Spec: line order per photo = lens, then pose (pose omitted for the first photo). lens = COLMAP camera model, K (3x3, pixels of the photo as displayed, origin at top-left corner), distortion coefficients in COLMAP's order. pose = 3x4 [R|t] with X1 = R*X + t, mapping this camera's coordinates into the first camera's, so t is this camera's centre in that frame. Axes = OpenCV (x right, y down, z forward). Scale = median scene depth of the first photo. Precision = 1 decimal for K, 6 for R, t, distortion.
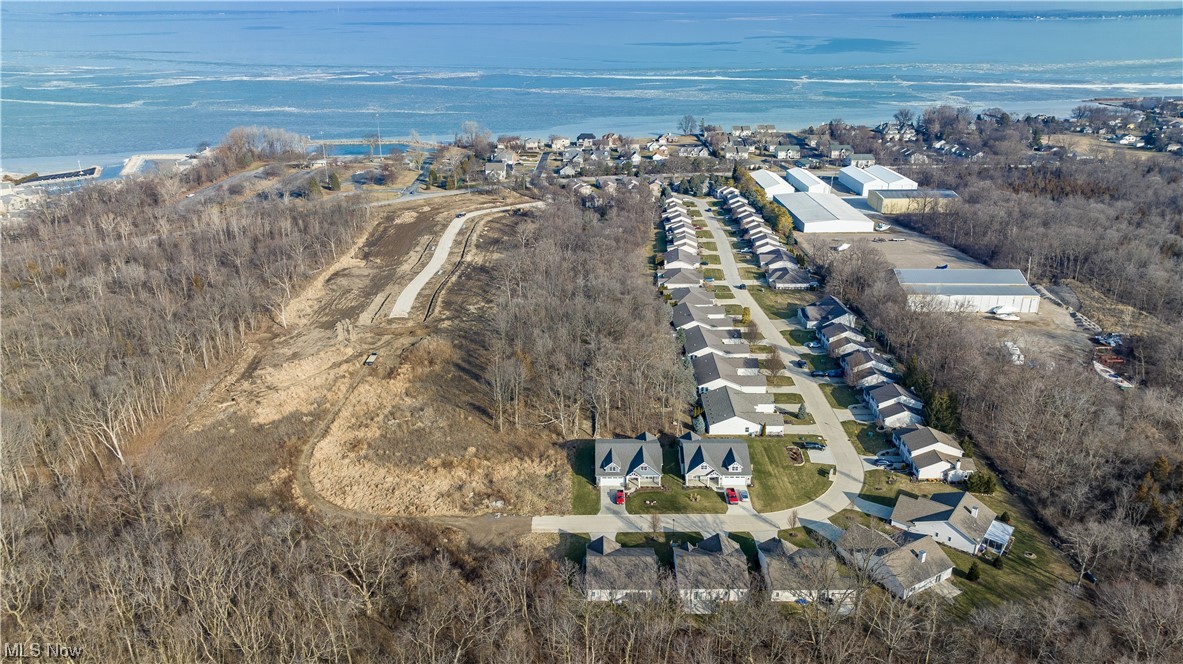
lens RADIAL K [[835.9, 0, 584.1], [0, 835.9, 334.3], [0, 0, 1]] dist [-0.024110, 0.024061]
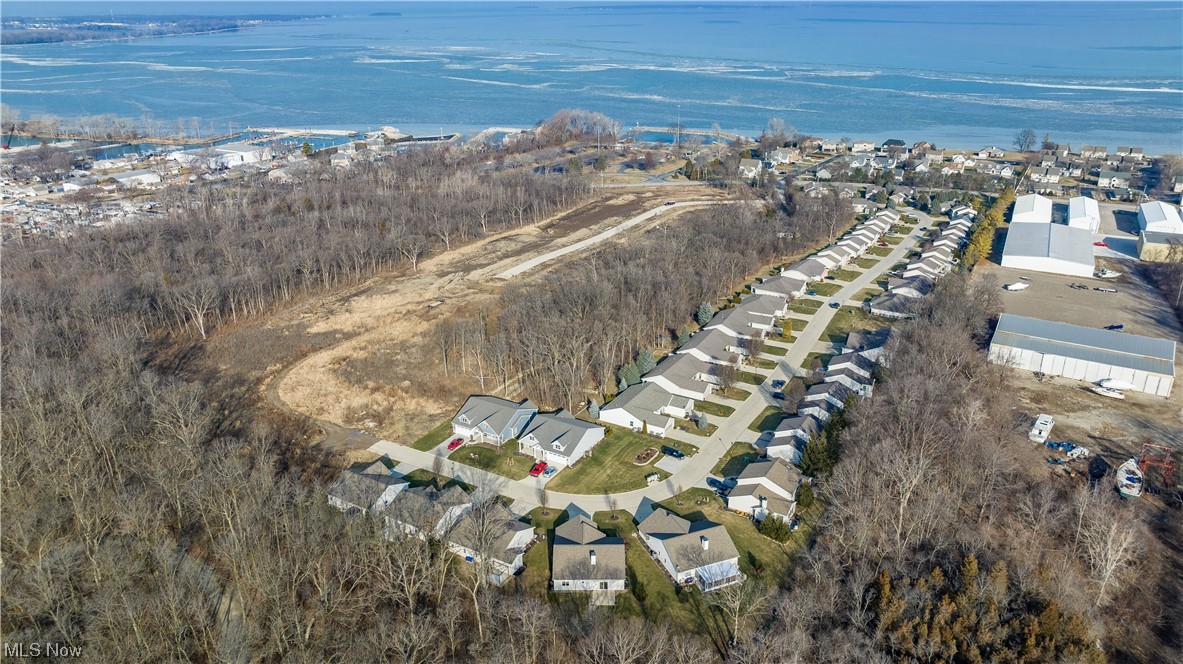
lens RADIAL K [[835.9, 0, 592.2], [0, 835.9, 320.9], [0, 0, 1]] dist [-0.024110, 0.024061]
pose [[0.869436, 0.177707, -0.460979, 0.183141], [-0.182219, 0.982630, 0.035127, -0.010962], [0.459214, 0.053458, 0.886716, 0.020842]]
